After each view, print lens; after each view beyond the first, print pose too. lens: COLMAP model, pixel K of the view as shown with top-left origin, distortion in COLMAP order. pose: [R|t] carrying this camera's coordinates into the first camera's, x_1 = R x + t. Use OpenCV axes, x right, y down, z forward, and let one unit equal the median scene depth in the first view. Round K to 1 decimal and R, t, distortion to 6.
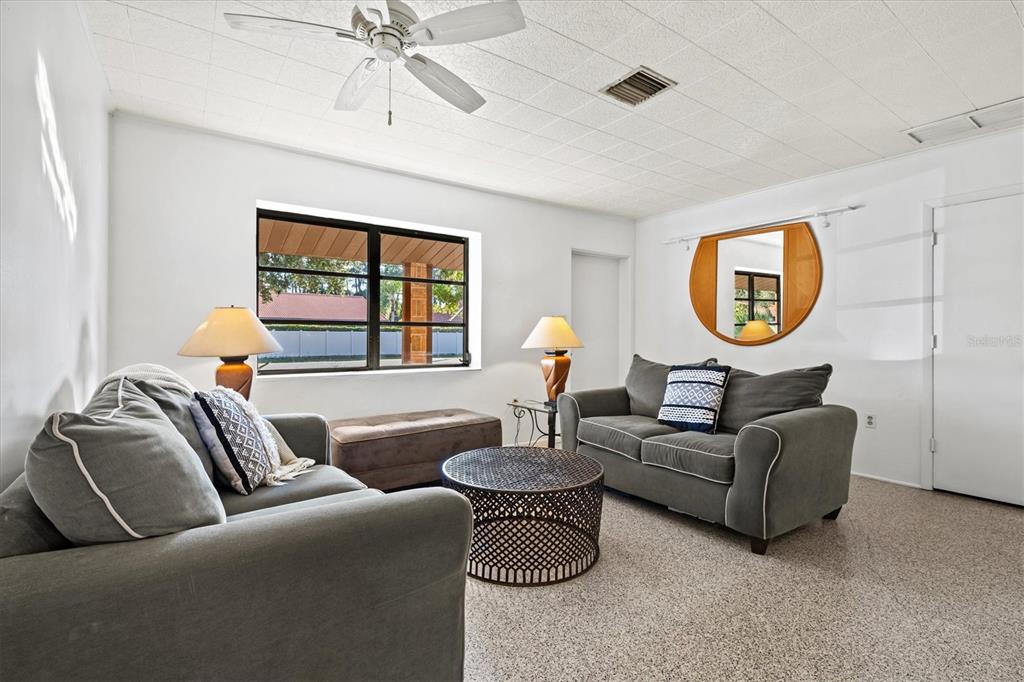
lens RADIAL K [[481.1, 0, 512.0], [0, 481.1, 341.0], [0, 0, 1]] dist [-0.002448, 0.001394]
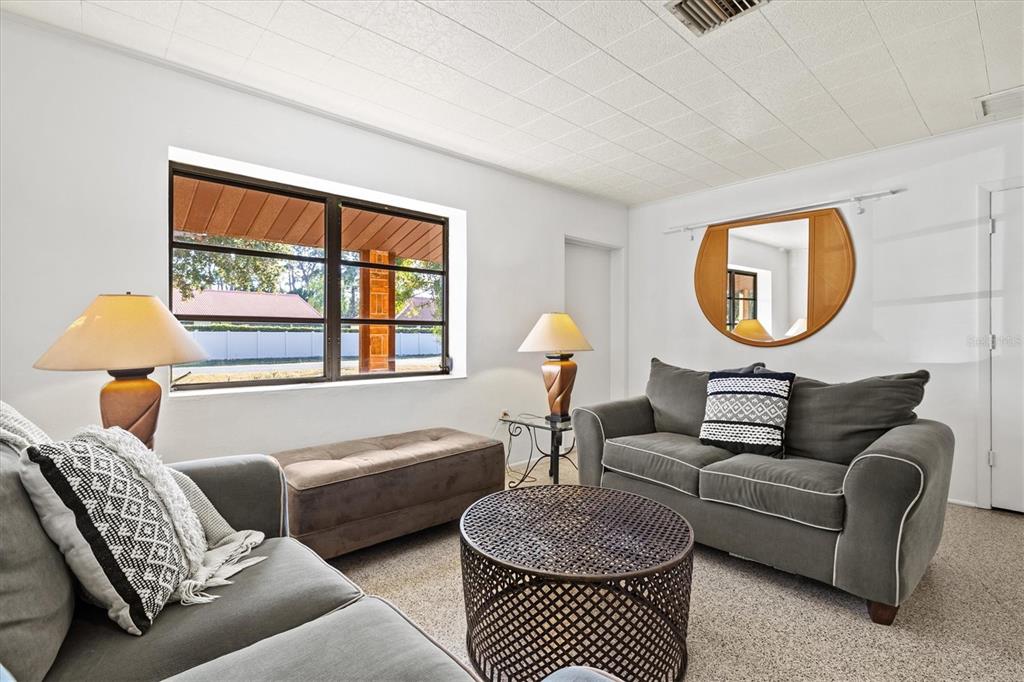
lens RADIAL K [[481.1, 0, 512.0], [0, 481.1, 341.0], [0, 0, 1]] dist [-0.002448, 0.001394]
pose [[0.992685, -0.003518, 0.120679, -0.110119], [0.003705, 0.999992, -0.001323, -0.002560], [-0.120674, 0.001760, 0.992691, 0.226138]]
